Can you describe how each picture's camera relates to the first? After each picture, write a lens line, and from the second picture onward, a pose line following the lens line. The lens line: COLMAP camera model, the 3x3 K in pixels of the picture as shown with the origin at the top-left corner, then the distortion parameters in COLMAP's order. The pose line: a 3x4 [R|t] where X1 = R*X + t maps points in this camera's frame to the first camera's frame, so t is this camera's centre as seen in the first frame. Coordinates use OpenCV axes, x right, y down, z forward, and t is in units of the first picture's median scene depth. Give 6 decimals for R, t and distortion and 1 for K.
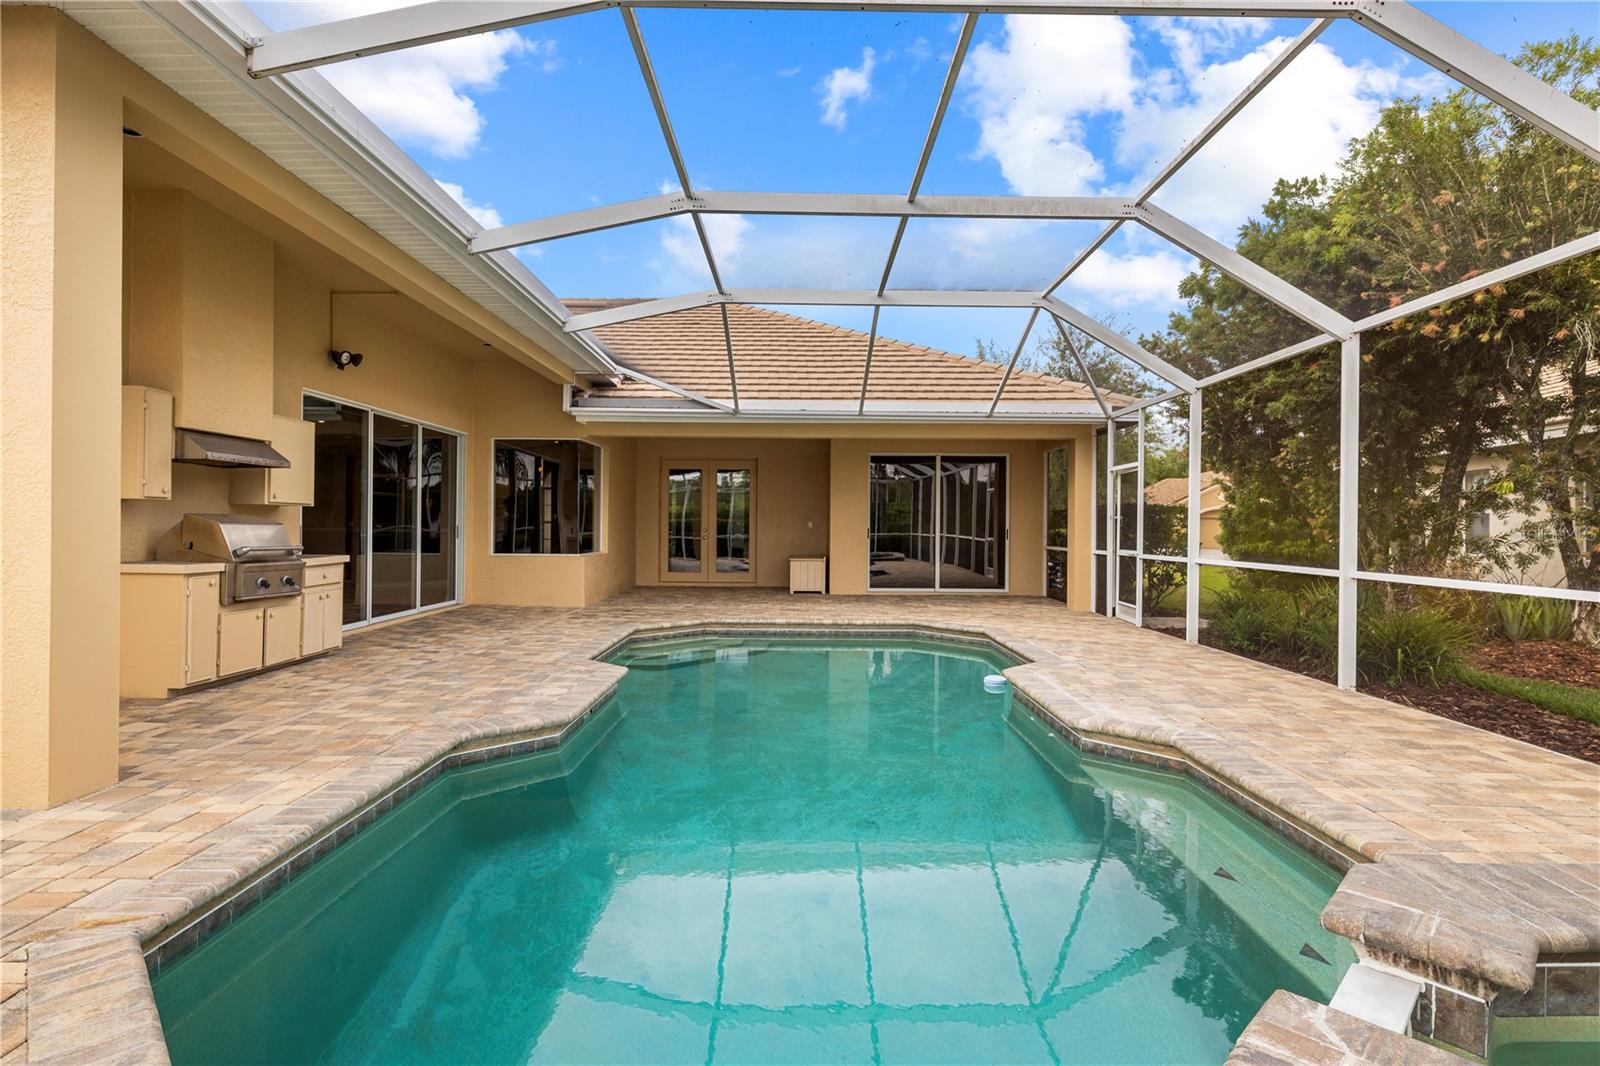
lens RADIAL K [[779.2, 0, 799.8], [0, 779.2, 523.5], [0, 0, 1]] dist [-0.004044, -0.000944]
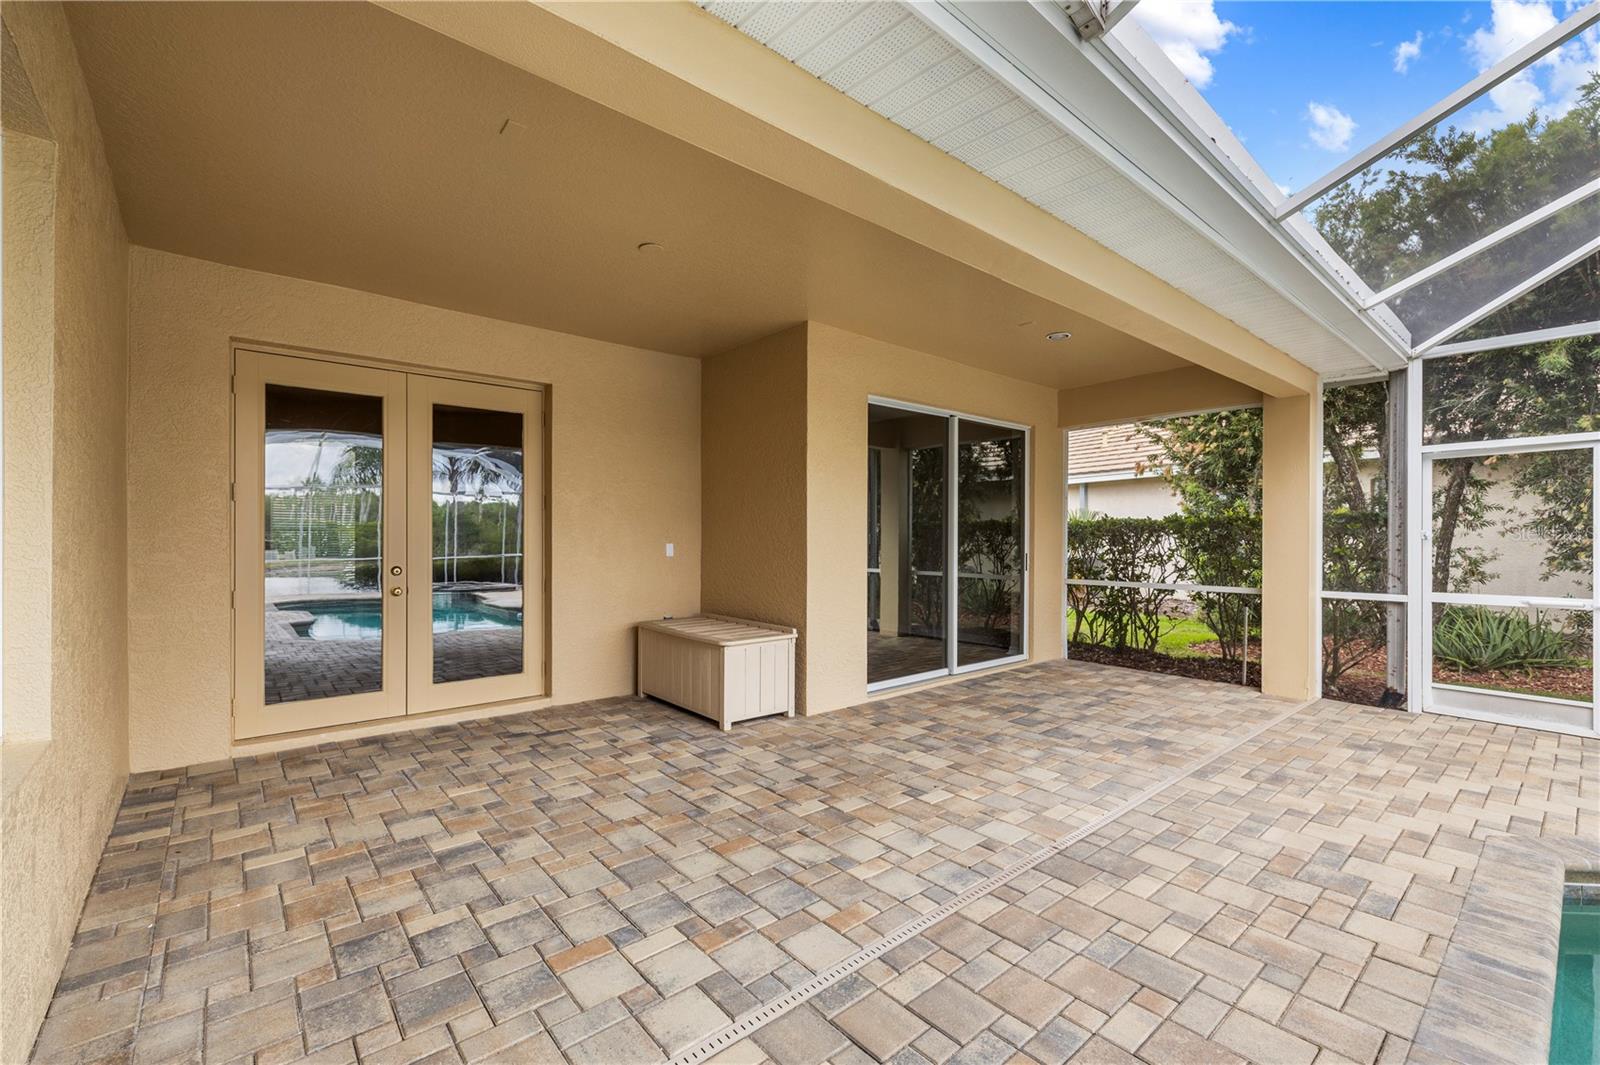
lens RADIAL K [[674.1, 0, 793.8], [0, 674.1, 541.6], [0, 0, 1]] dist [-0.001357, 0.000038]
pose [[0.766840, -0.010842, 0.641747, -0.347112], [0.004801, 0.999926, 0.011157, -0.013656], [-0.641820, -0.005475, 0.766835, 1.254753]]
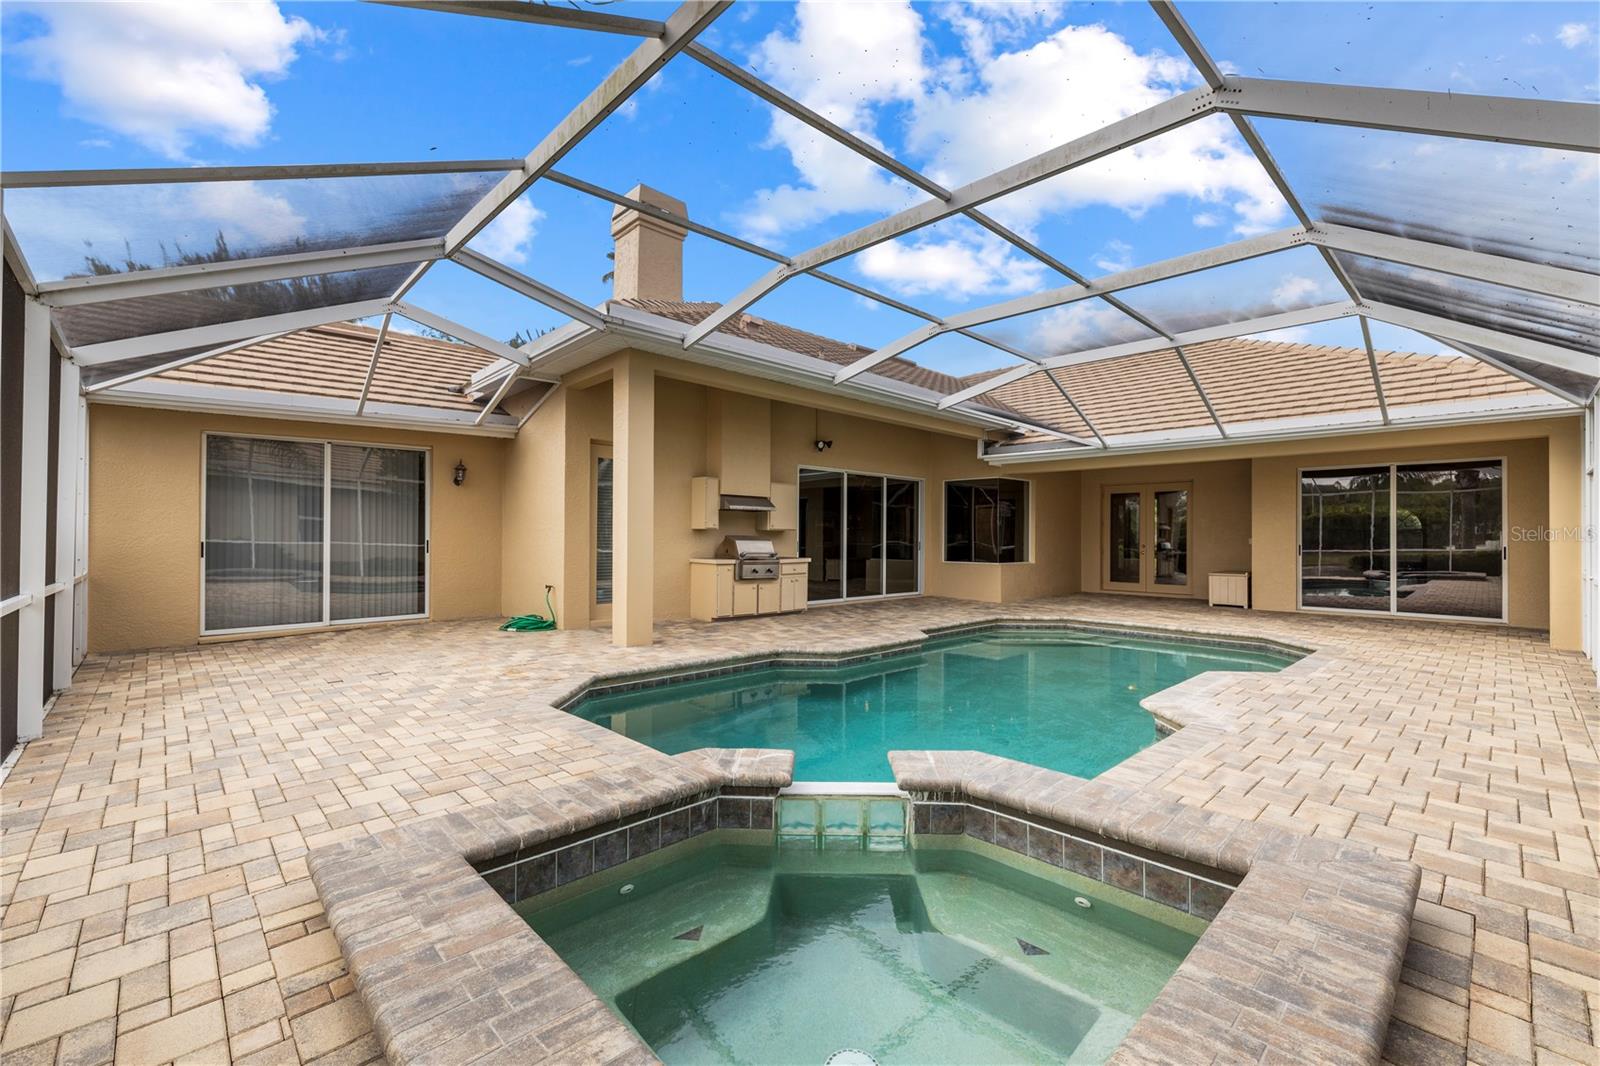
lens RADIAL K [[673.0, 0, 800.0], [0, 673.0, 533.0], [0, 0, 1]] dist [0.000438, -0.000330]
pose [[0.691867, -0.008830, -0.721971, 0.463294], [0.000772, 0.999934, -0.011490, 0.000597], [0.722025, 0.007392, 0.691827, -0.071875]]
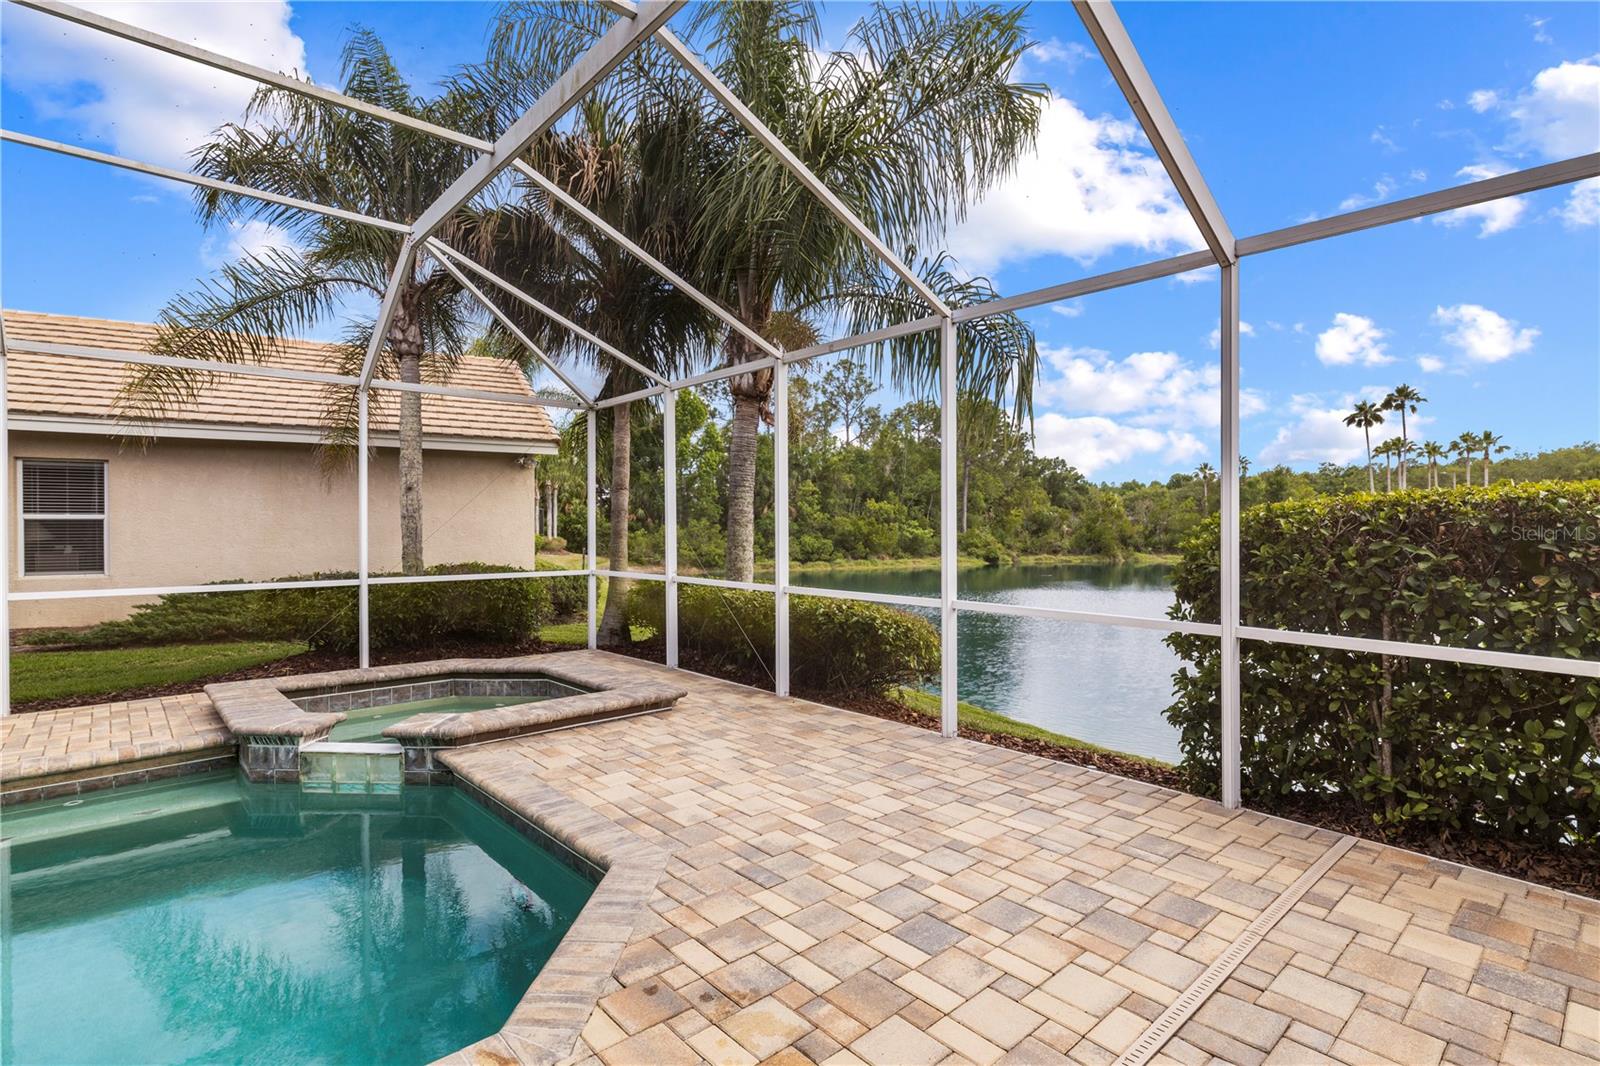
lens RADIAL K [[765.0, 0, 800.0], [0, 765.0, 533.0], [0, 0, 1]] dist [-0.002018, 0.000096]
pose [[-0.671996, -0.010275, 0.740484, -0.510062], [-0.003406, 0.999936, 0.010784, -0.021967], [-0.740547, 0.004725, -0.671988, 0.387130]]
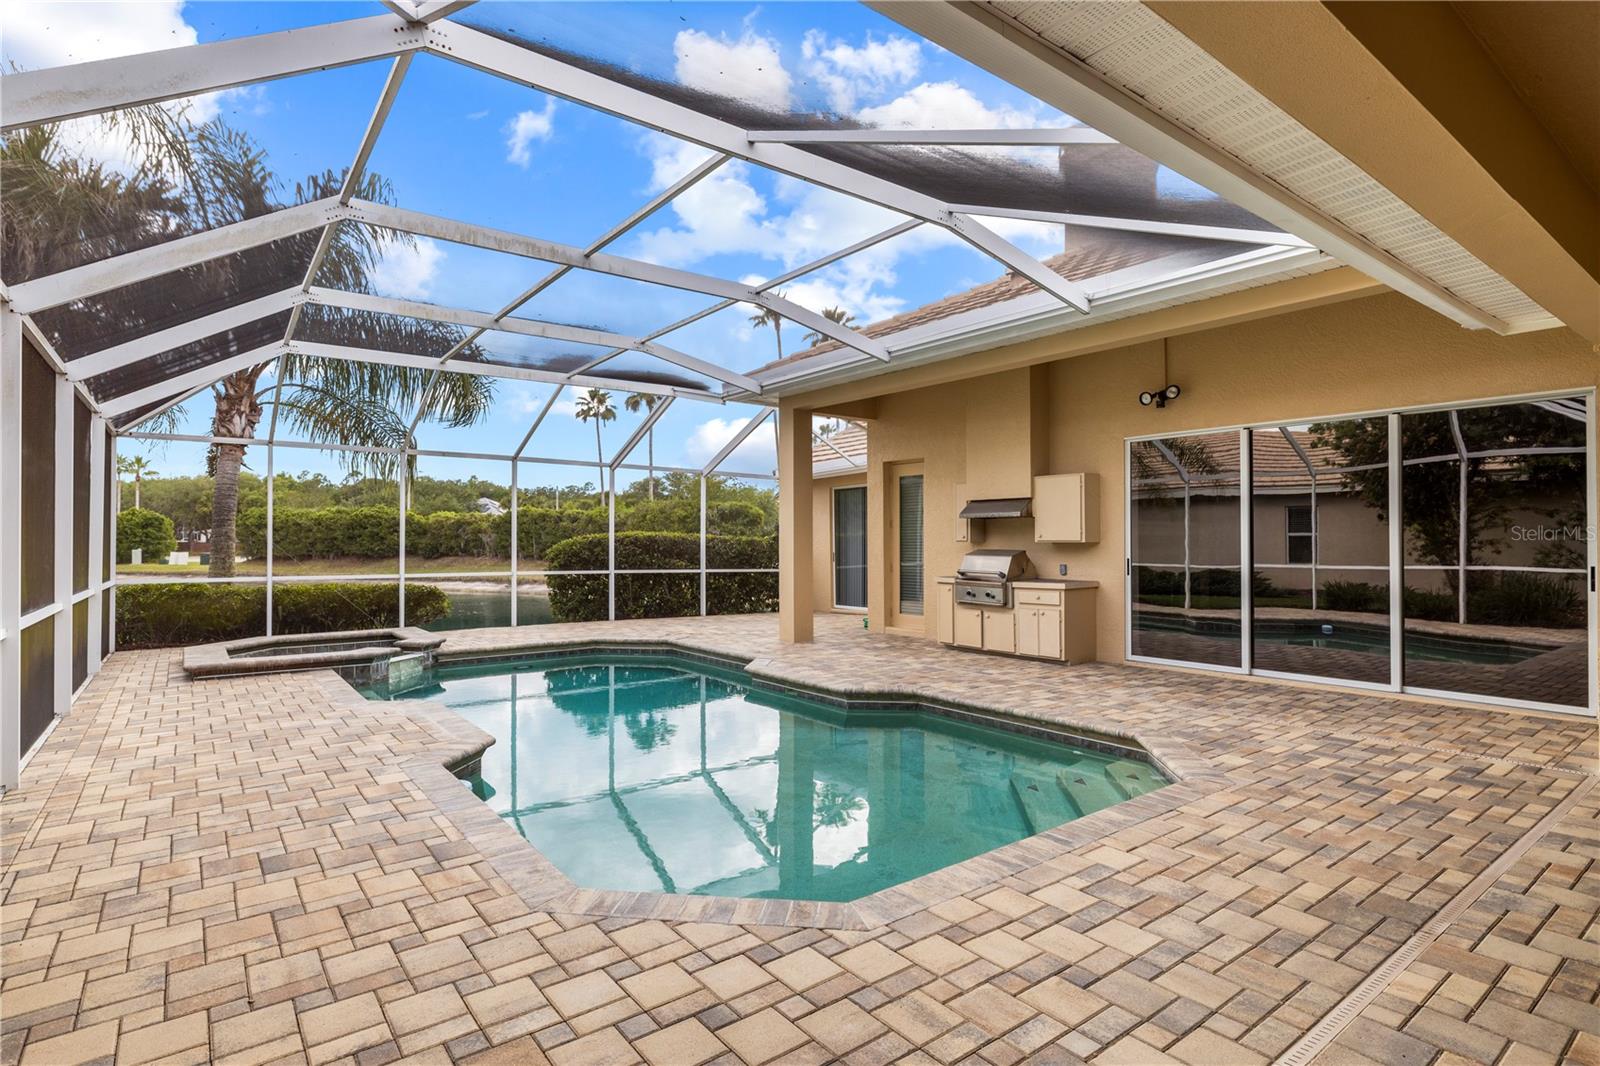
lens RADIAL K [[849.4, 0, 771.2], [0, 849.4, 532.3], [0, 0, 1]] dist [-0.001564, 0.000146]
pose [[-0.794490, -0.013994, -0.607115, 0.500687], [-0.004072, 0.999835, -0.017718, -0.010983], [0.607263, -0.011605, -0.794416, 1.584331]]
